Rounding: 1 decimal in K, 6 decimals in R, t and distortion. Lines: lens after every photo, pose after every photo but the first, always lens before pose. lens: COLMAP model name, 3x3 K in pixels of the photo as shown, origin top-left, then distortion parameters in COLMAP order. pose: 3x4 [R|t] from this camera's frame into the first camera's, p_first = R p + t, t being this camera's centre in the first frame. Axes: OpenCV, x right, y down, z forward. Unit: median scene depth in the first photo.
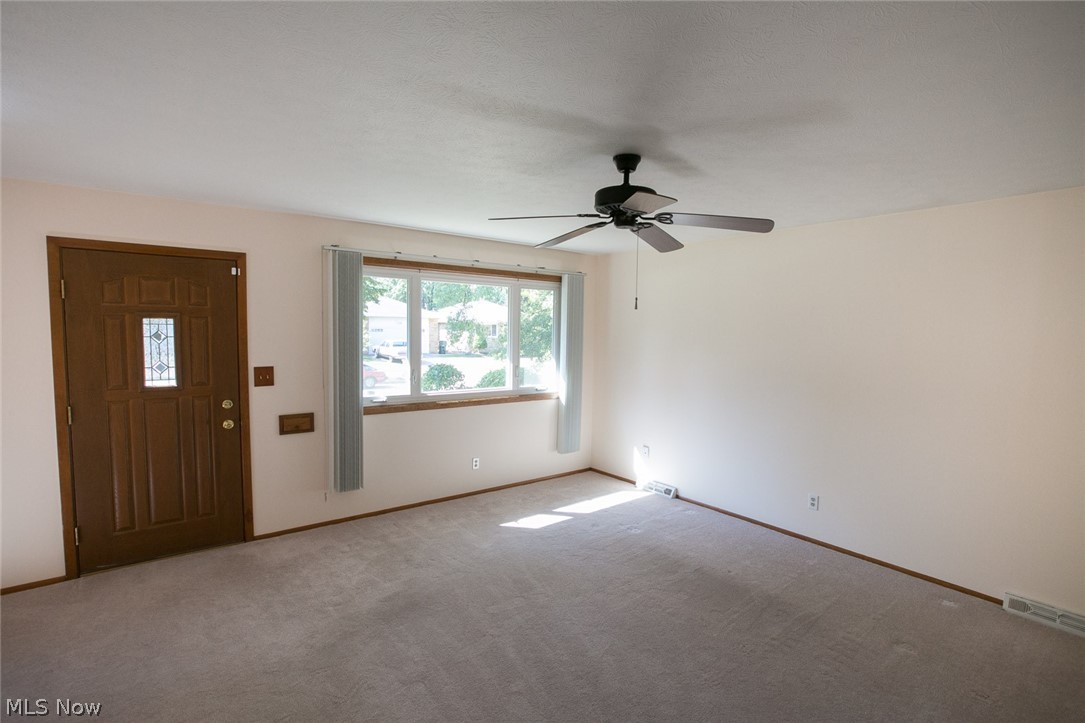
lens RADIAL K [[498.2, 0, 540.0], [0, 498.2, 364.5], [0, 0, 1]] dist [-0.066356, 0.021498]
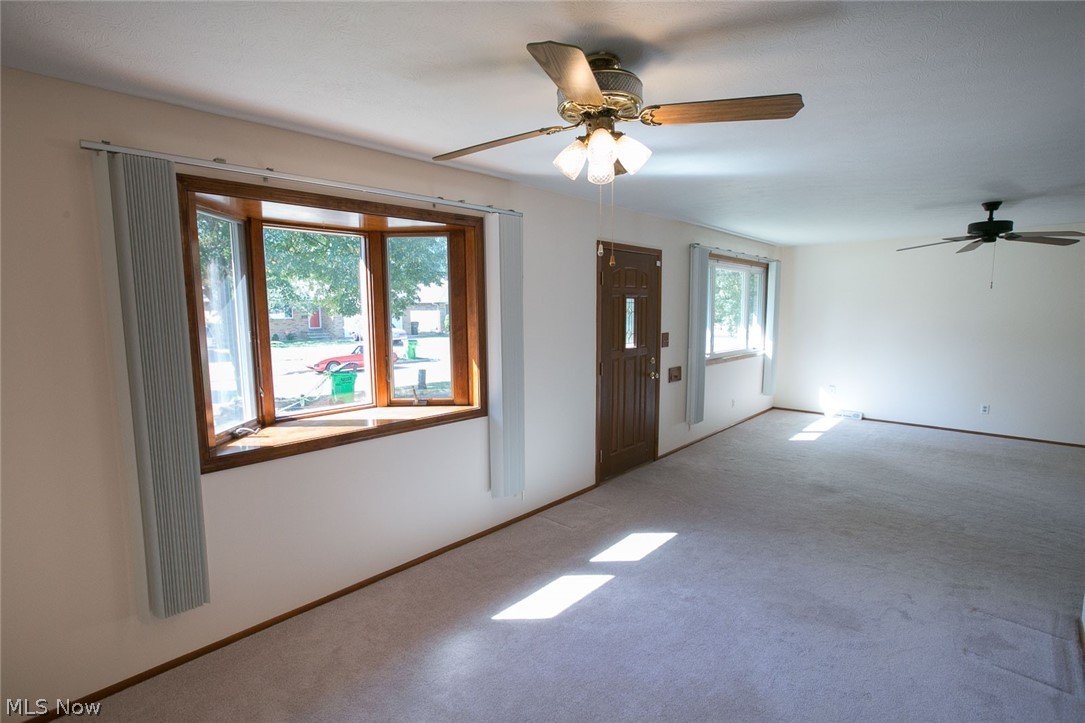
lens RADIAL K [[500.1, 0, 544.2], [0, 500.1, 364.7], [0, 0, 1]] dist [-0.038555, 0.014134]
pose [[0.986870, -0.042749, 0.155754, -1.054184], [0.035856, 0.998261, 0.046800, 0.014517], [-0.157483, -0.040601, 0.986687, -0.317386]]
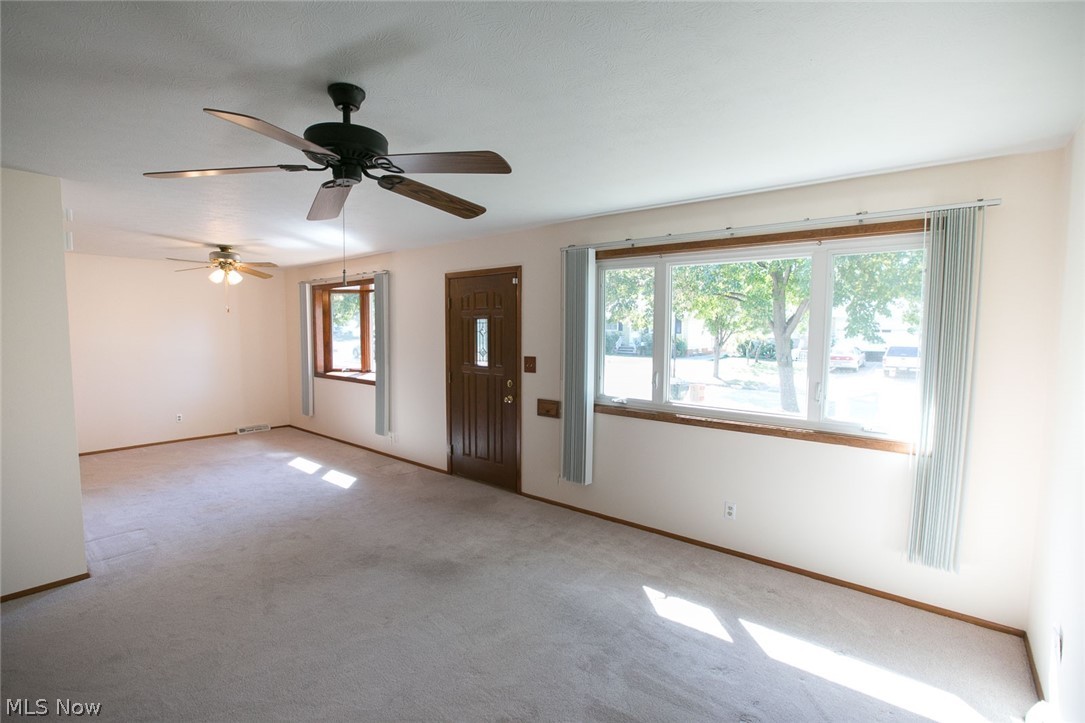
lens RADIAL K [[498.2, 0, 540.0], [0, 498.2, 364.5], [0, 0, 1]] dist [-0.066356, 0.021498]
pose [[0.225250, 0.057857, -0.972582, 0.608911], [-0.070751, 0.996571, 0.042898, -0.029107], [0.971729, 0.059149, 0.228571, 0.693635]]
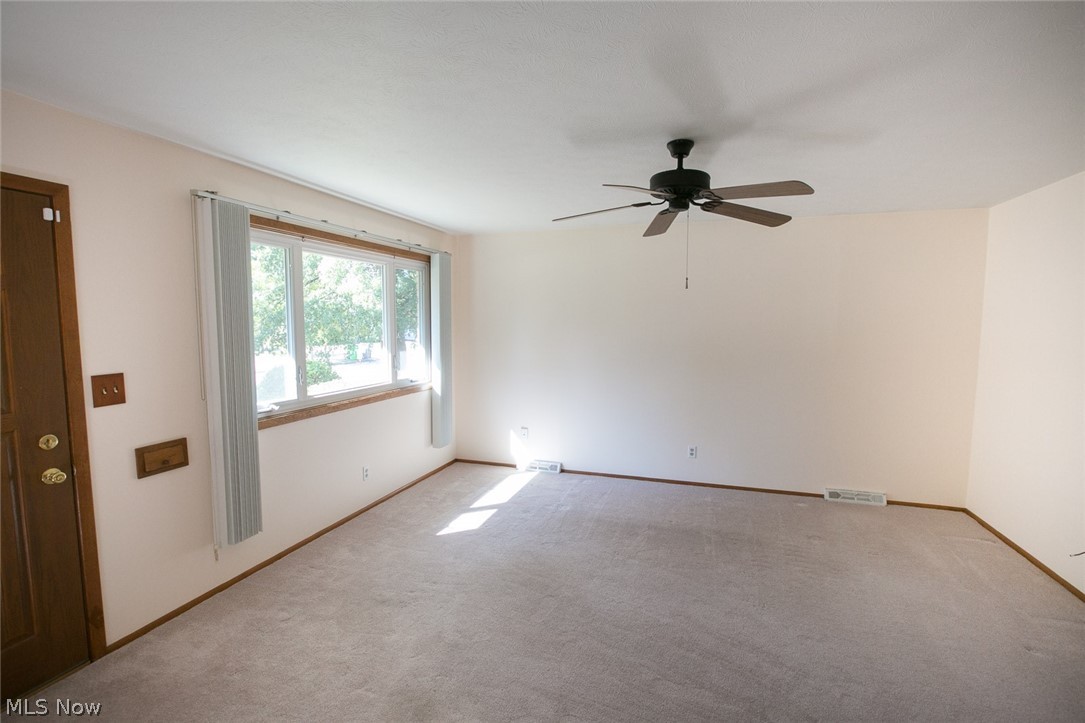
lens RADIAL K [[498.2, 0, 540.0], [0, 498.2, 364.5], [0, 0, 1]] dist [-0.066356, 0.021498]
pose [[0.832225, -0.063584, 0.550780, -0.413430], [0.050336, 0.997965, 0.039152, -0.003904], [-0.552148, -0.004859, 0.833732, 0.175618]]
